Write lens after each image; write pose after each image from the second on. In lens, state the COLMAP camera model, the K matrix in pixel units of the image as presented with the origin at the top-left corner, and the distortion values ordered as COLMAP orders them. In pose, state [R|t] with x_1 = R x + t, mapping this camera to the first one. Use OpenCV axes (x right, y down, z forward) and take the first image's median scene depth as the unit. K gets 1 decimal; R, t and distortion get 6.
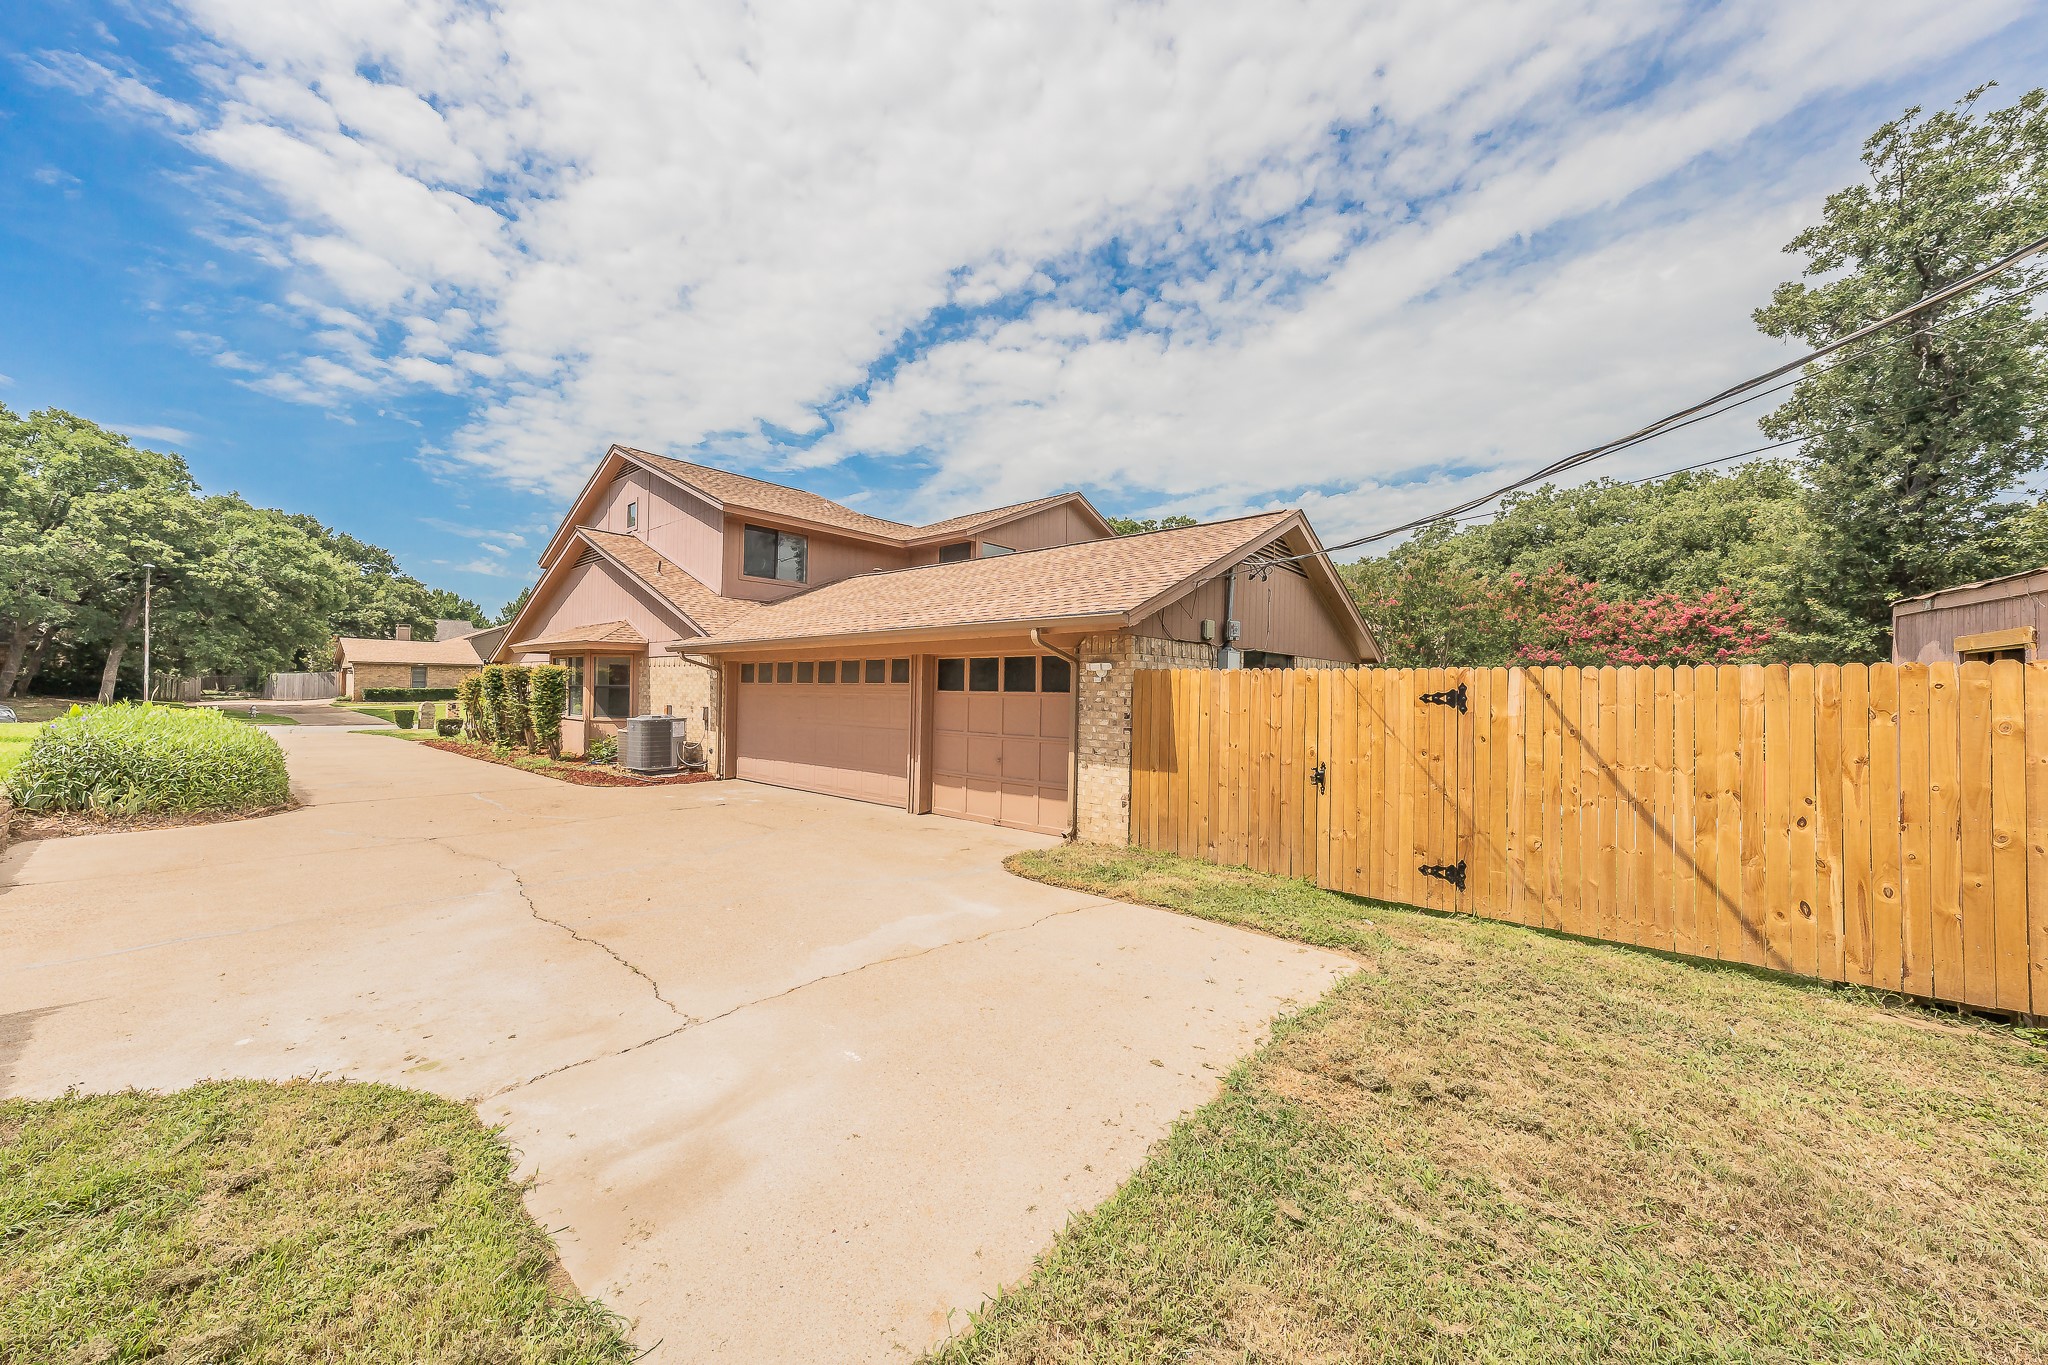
lens RADIAL K [[784.5, 0, 1024.3], [0, 784.5, 682.3], [0, 0, 1]] dist [-0.000607, -0.000029]
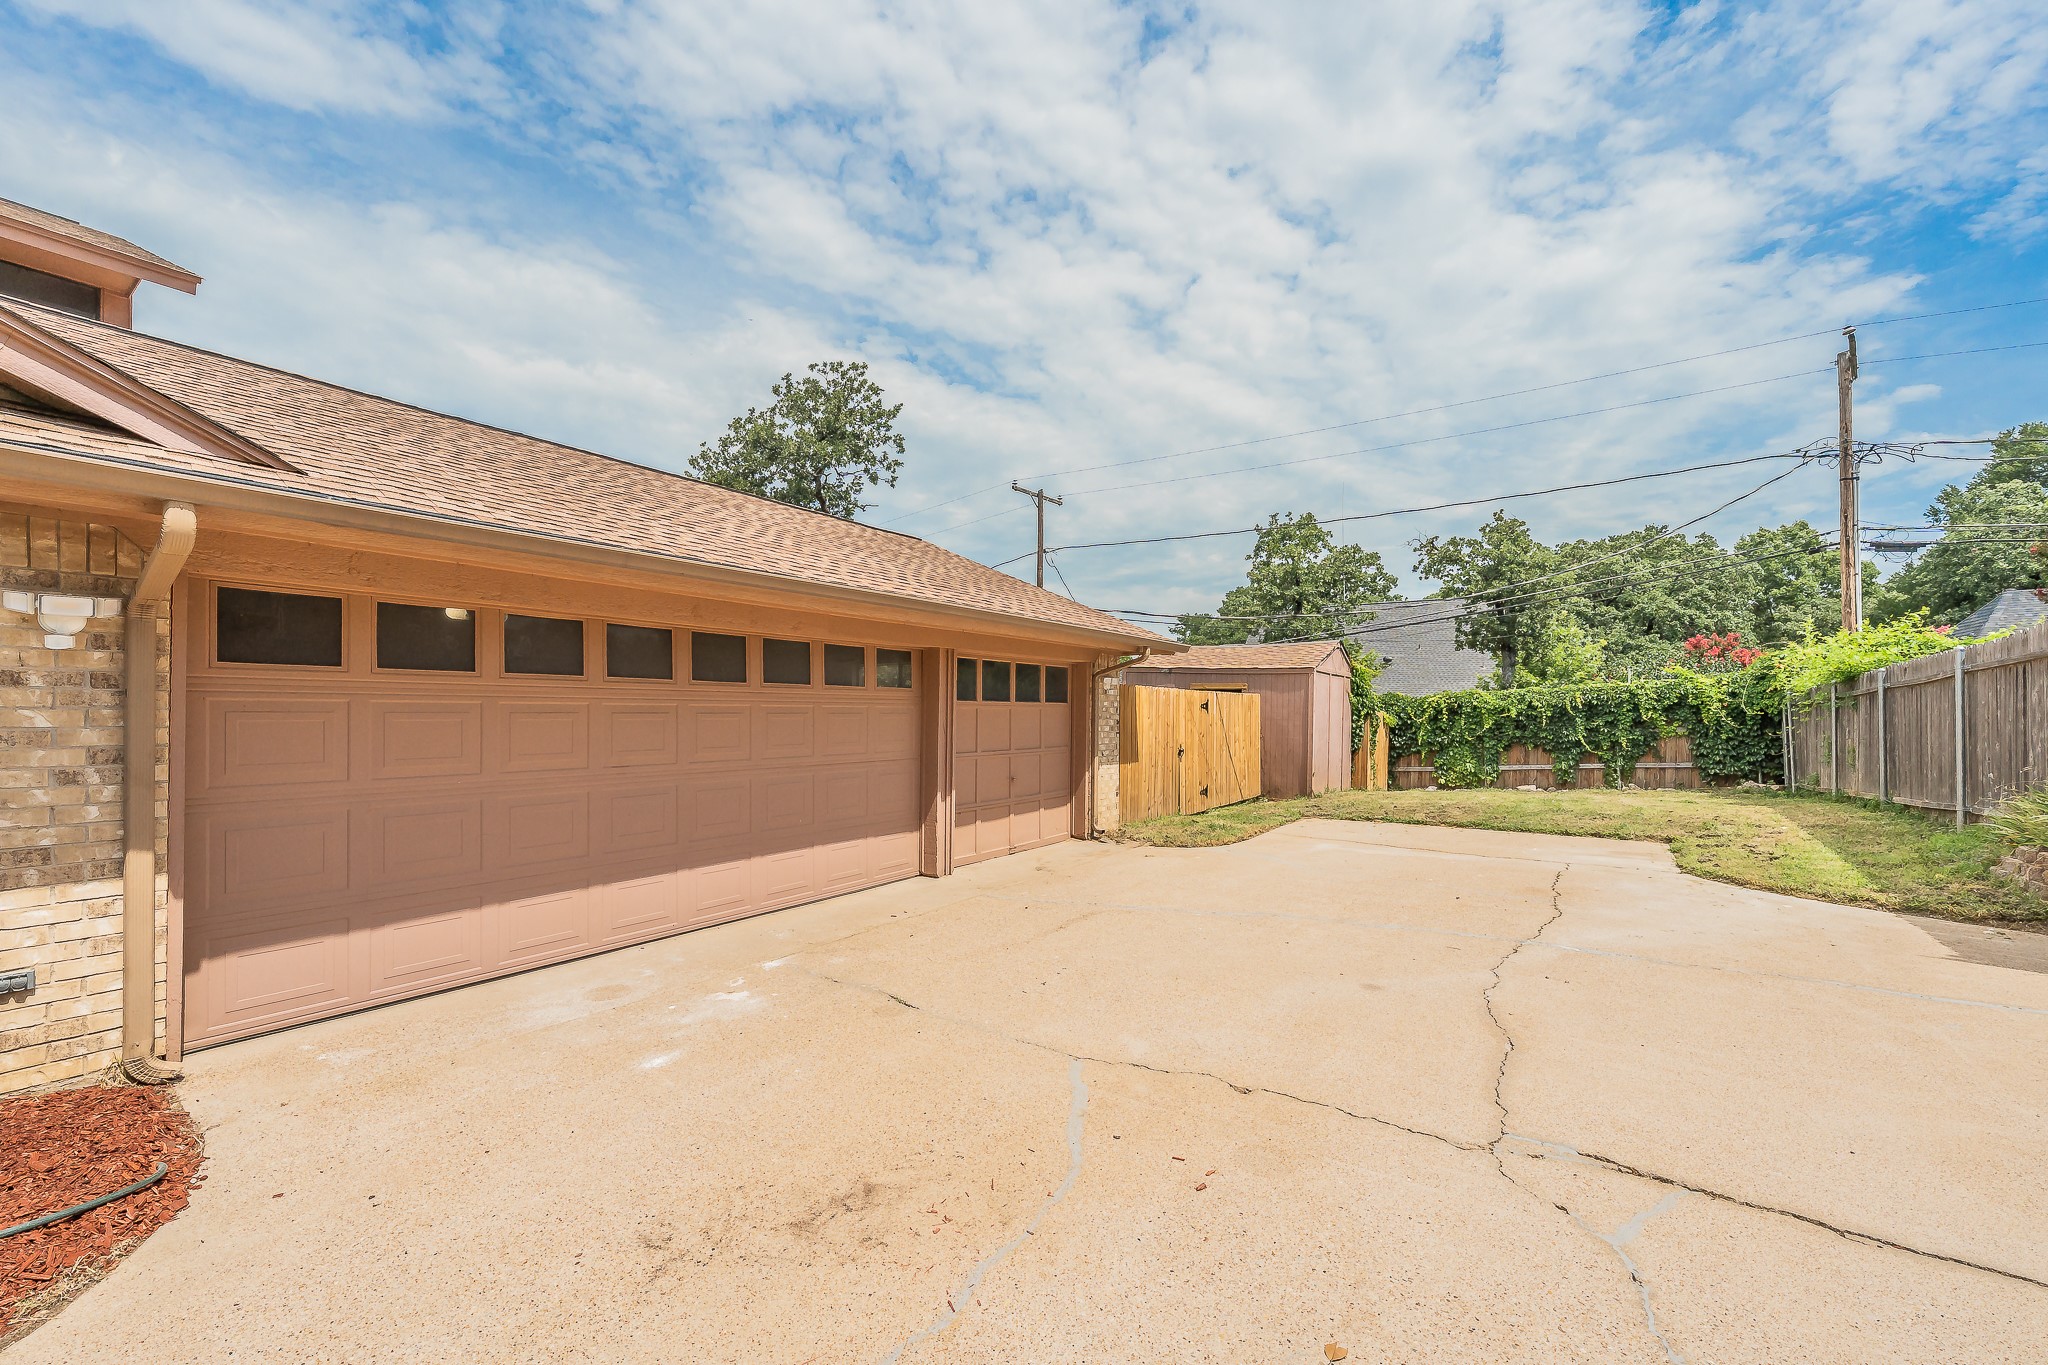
lens RADIAL K [[765.3, 0, 1014.6], [0, 765.3, 699.9], [0, 0, 1]] dist [0.003221, -0.001042]
pose [[-0.107011, -0.006477, 0.994237, -1.015175], [-0.027124, 0.999626, 0.003592, 0.007890], [-0.993888, -0.026583, -0.107147, 1.252549]]
